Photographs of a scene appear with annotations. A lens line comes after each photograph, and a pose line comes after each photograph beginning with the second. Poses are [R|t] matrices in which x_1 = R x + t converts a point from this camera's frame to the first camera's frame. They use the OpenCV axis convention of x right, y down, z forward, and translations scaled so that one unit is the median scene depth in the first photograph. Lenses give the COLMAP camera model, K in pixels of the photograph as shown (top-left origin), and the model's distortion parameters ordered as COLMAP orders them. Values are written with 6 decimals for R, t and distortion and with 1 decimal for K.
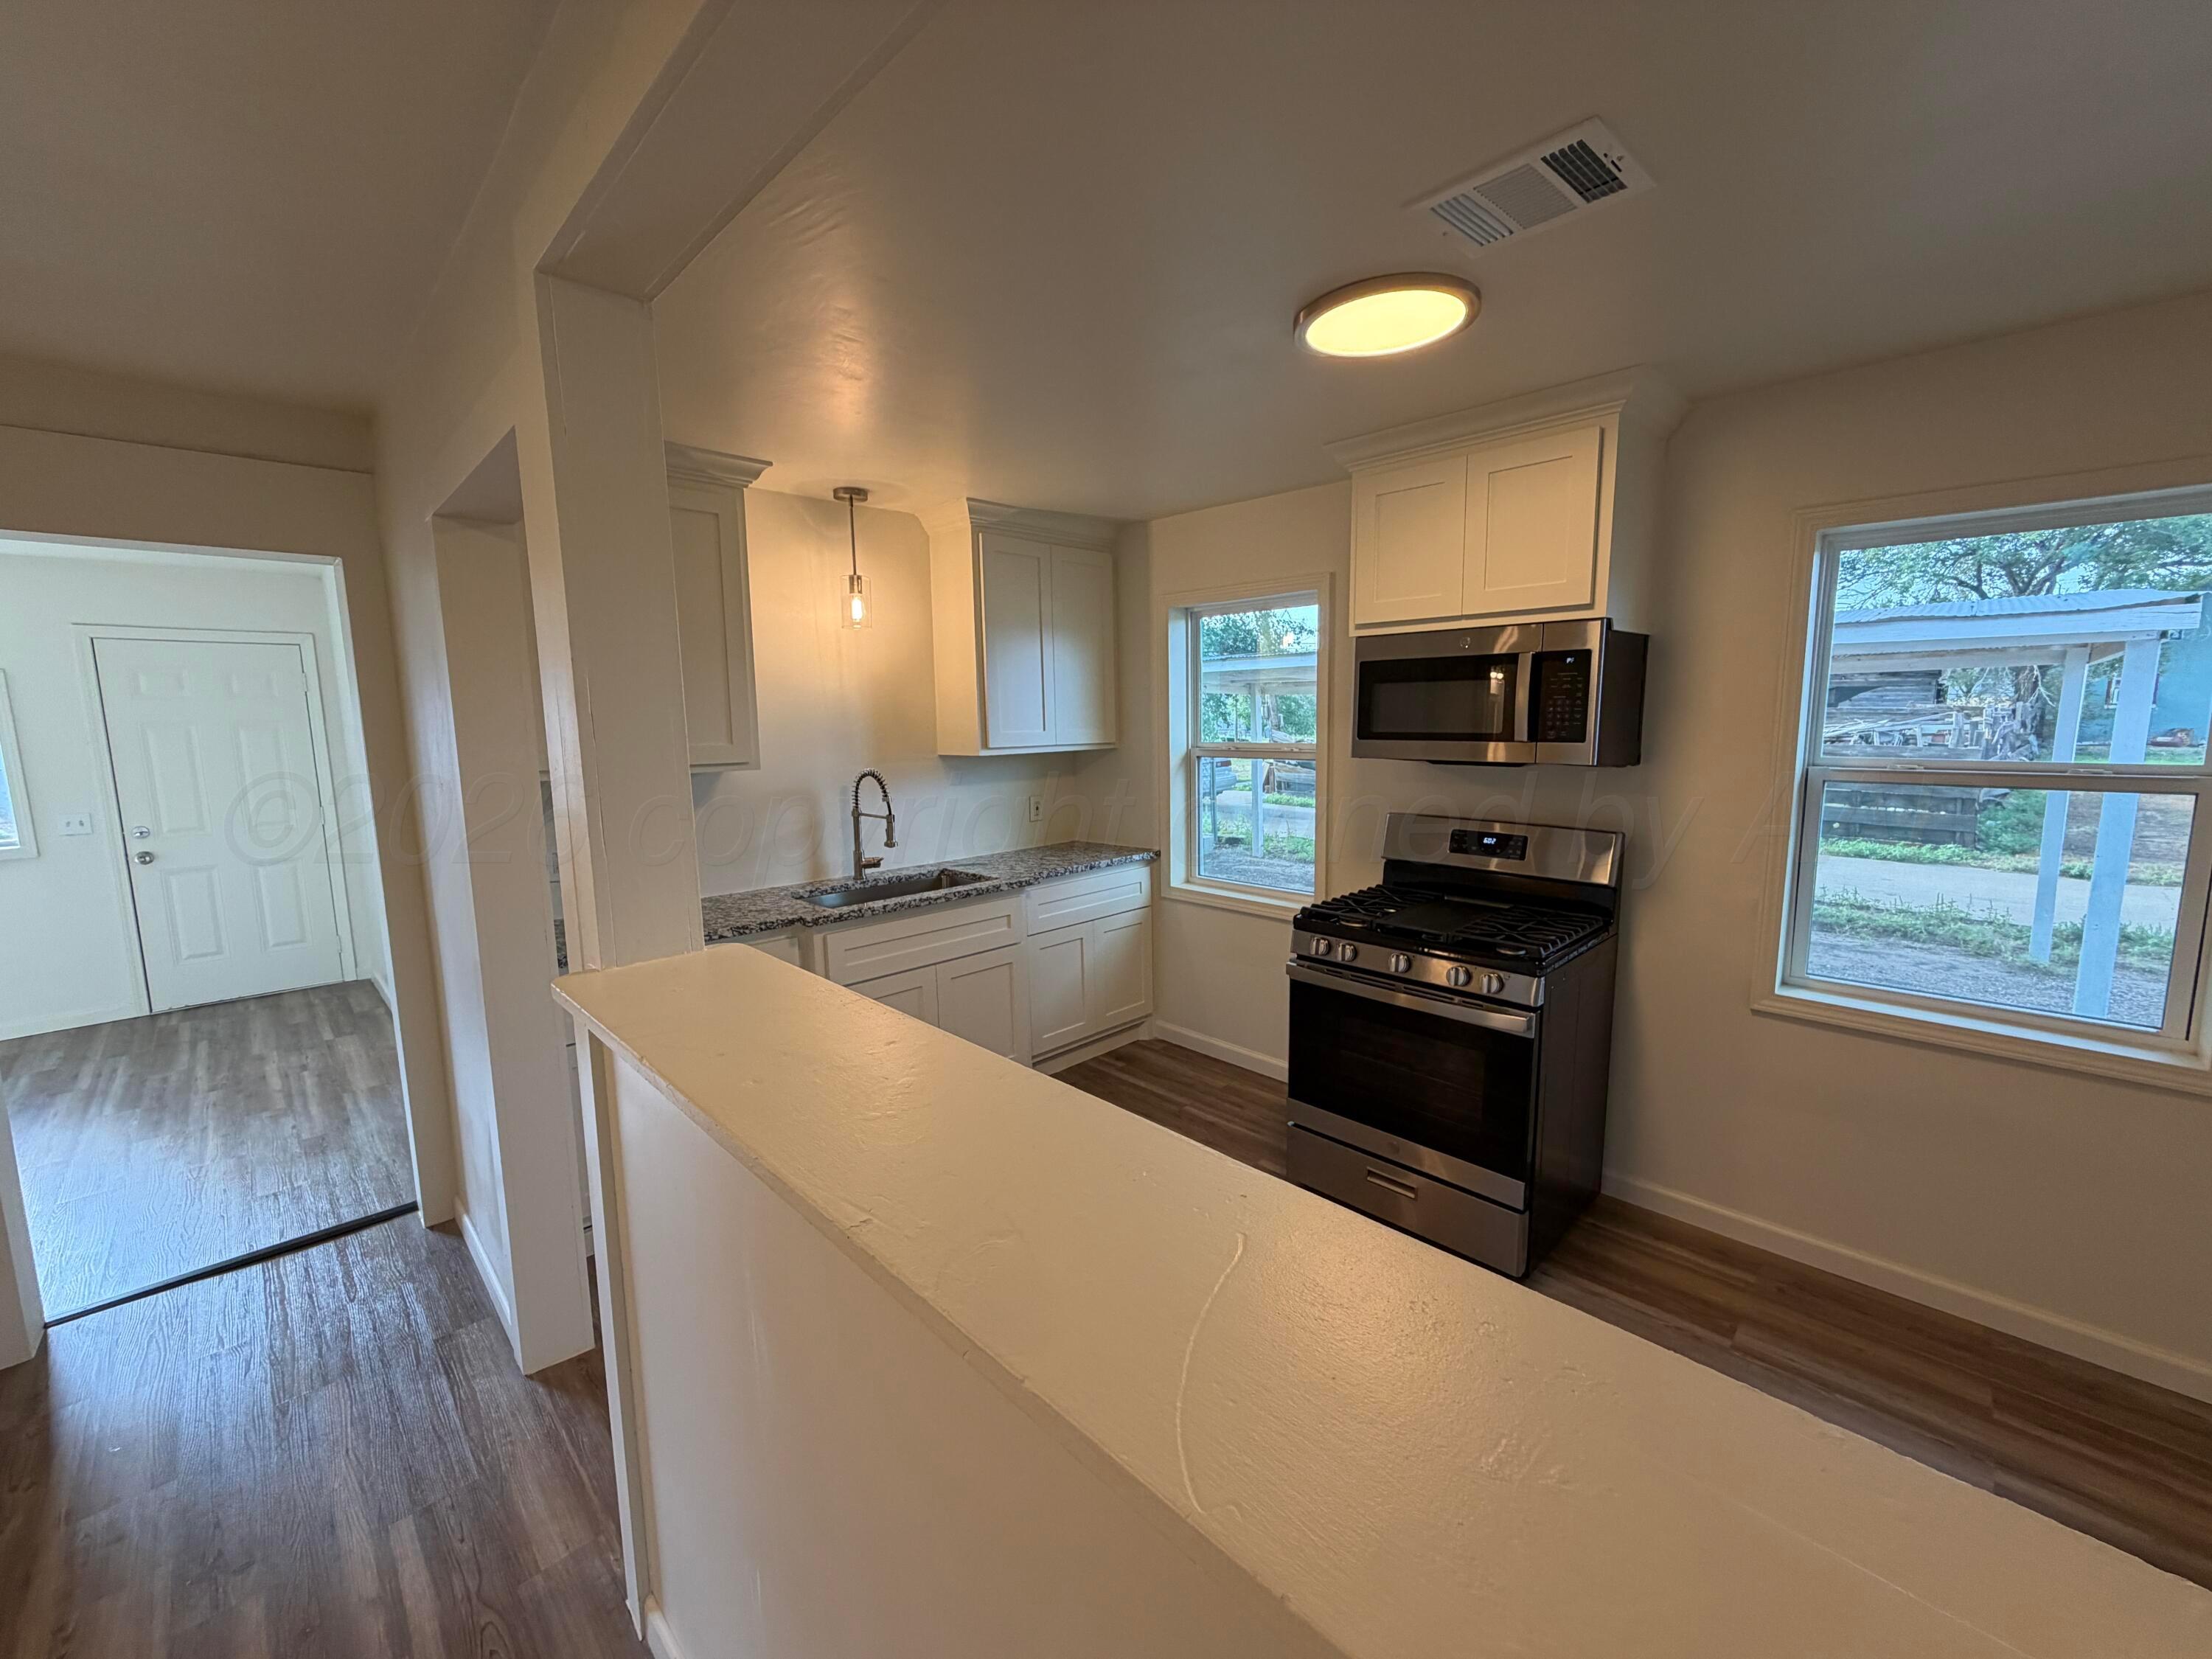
lens RADIAL K [[886.5, 0, 1103.4], [0, 886.5, 835.3], [0, 0, 1]] dist [0.000488, 0.000376]
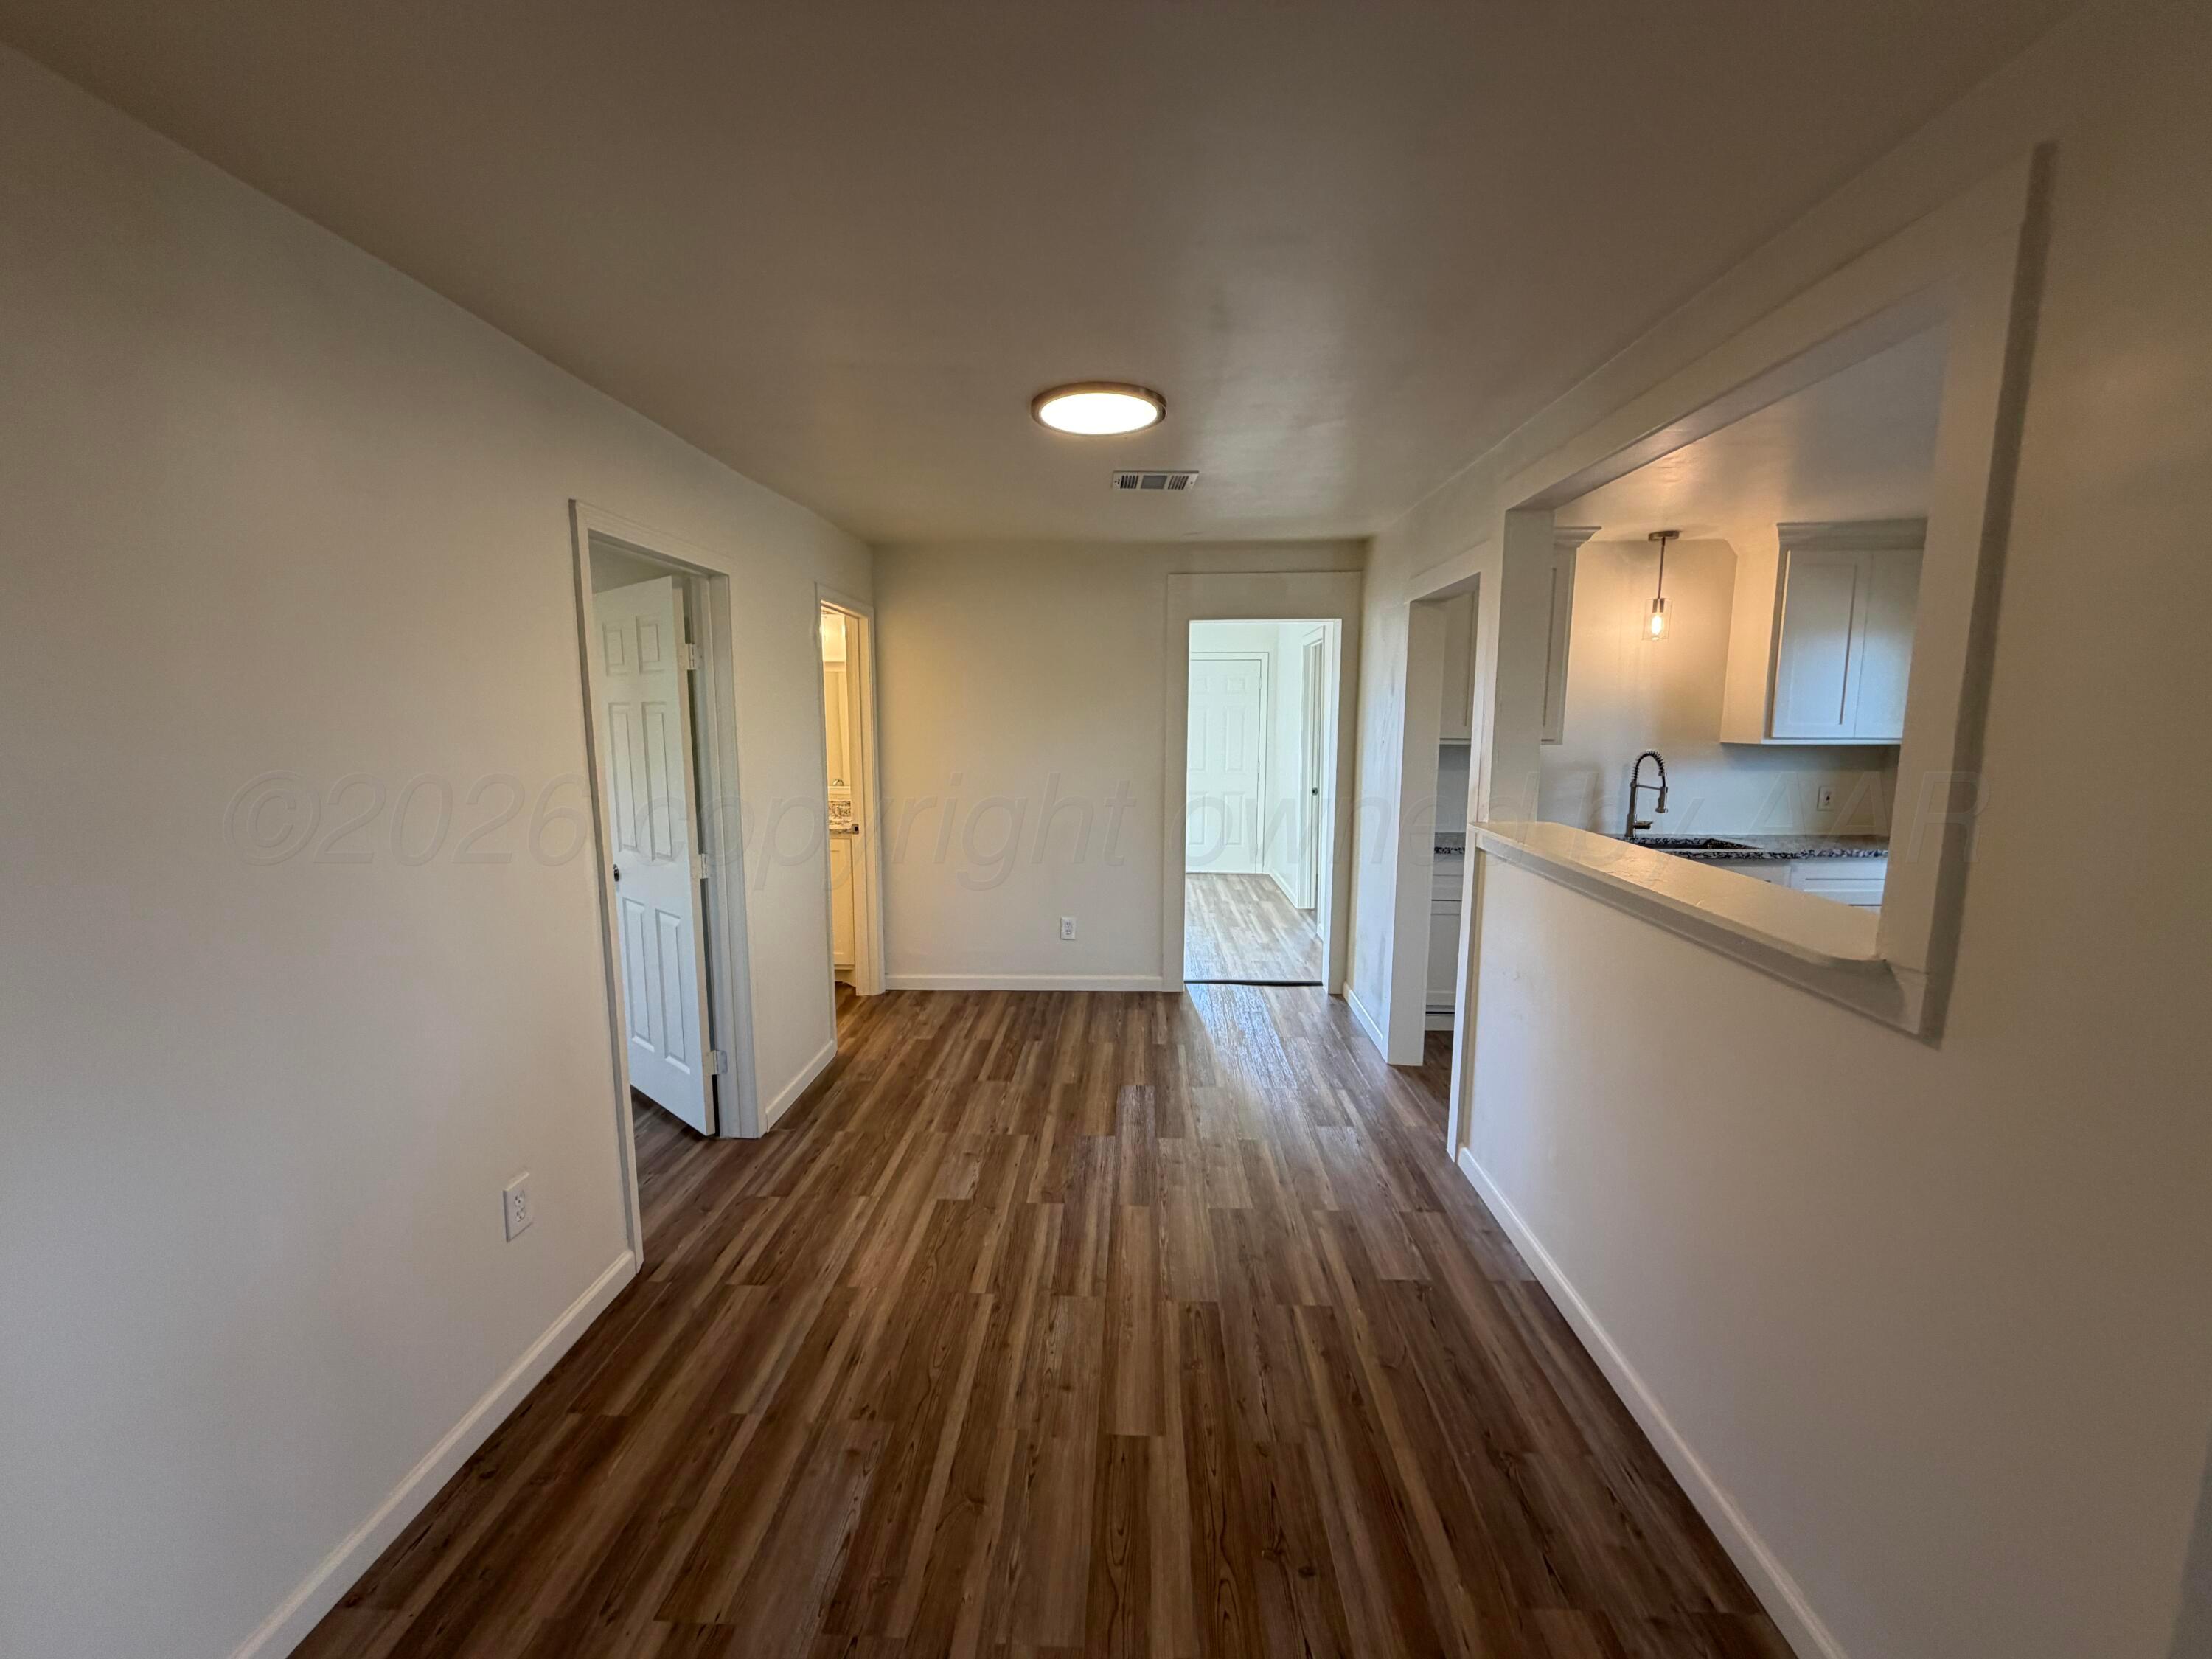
lens RADIAL K [[886.5, 0, 1093.8], [0, 886.5, 829.3], [0, 0, 1]] dist [0.000488, 0.000376]
pose [[0.674730, 0.112048, -0.729510, 0.136419], [-0.109438, 0.992672, 0.051248, 0.059571], [0.729906, 0.045258, 0.682048, -0.439771]]
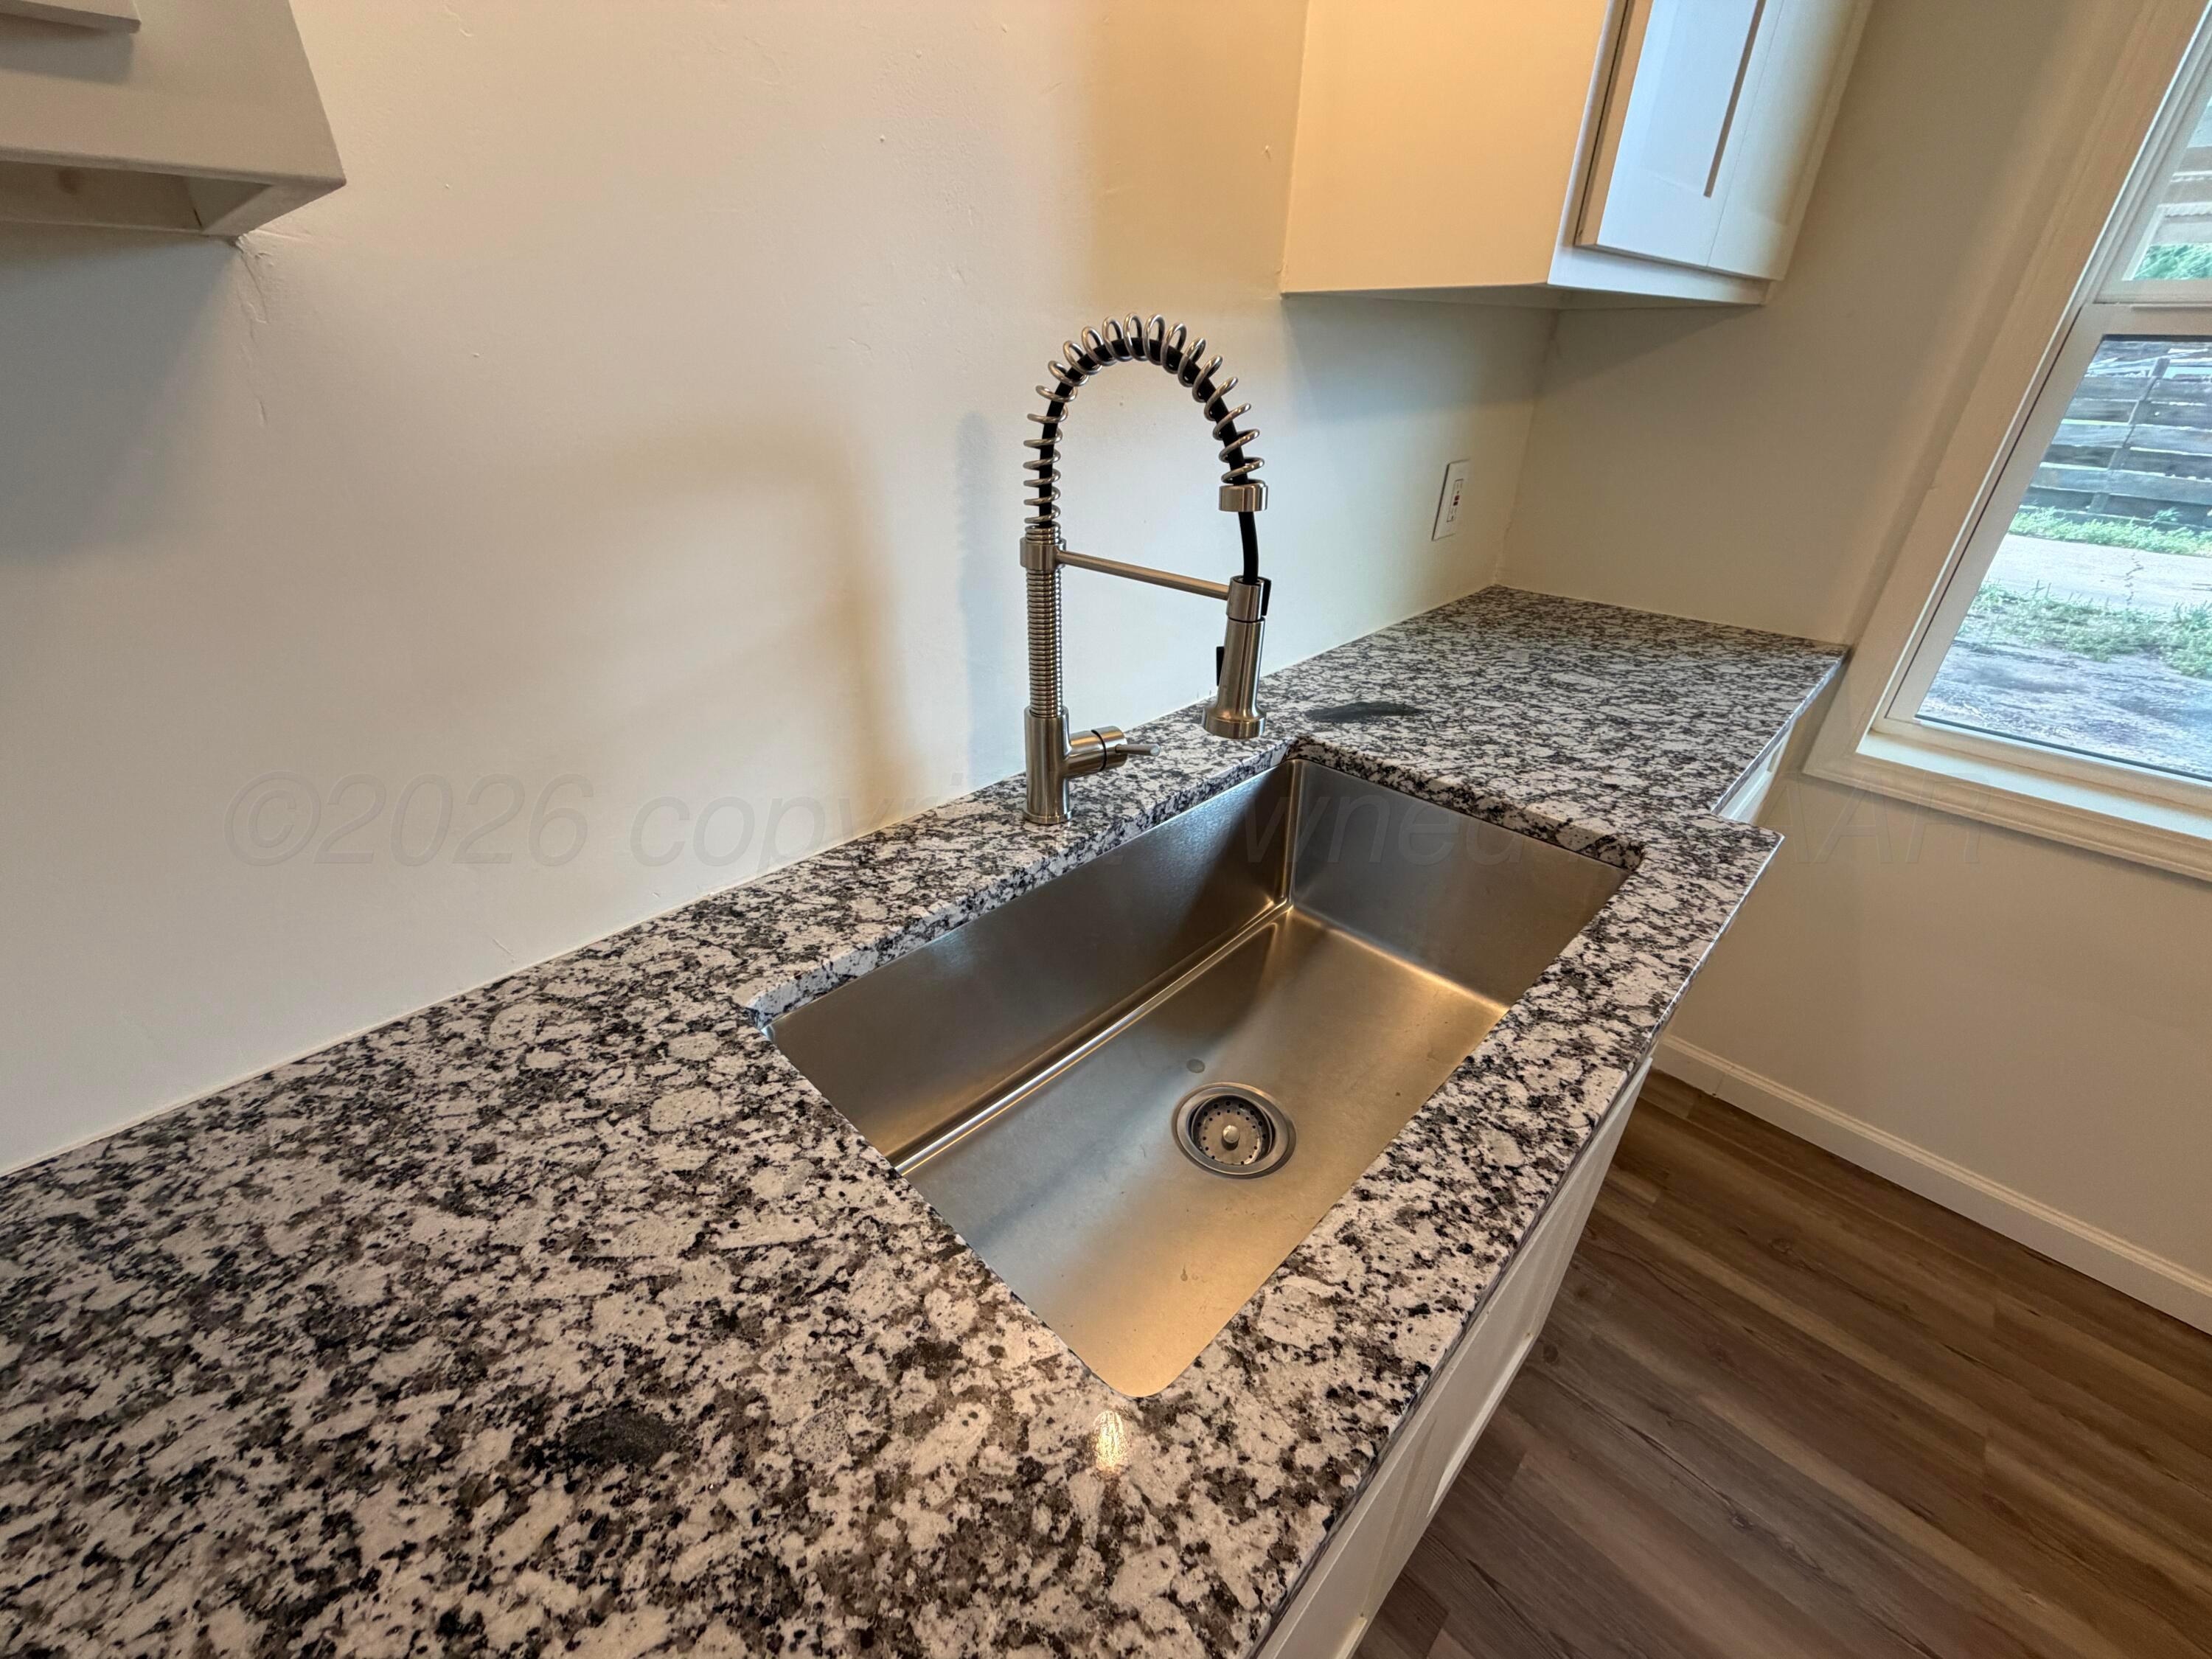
lens RADIAL K [[886.5, 0, 1098.7], [0, 886.5, 836.8], [0, 0, 1]] dist [0.000488, 0.000376]
pose [[0.999401, 0.014114, 0.031598, -0.276748], [-0.025009, 0.925664, 0.377518, -0.043609], [-0.023921, -0.378082, 0.925463, 0.782568]]
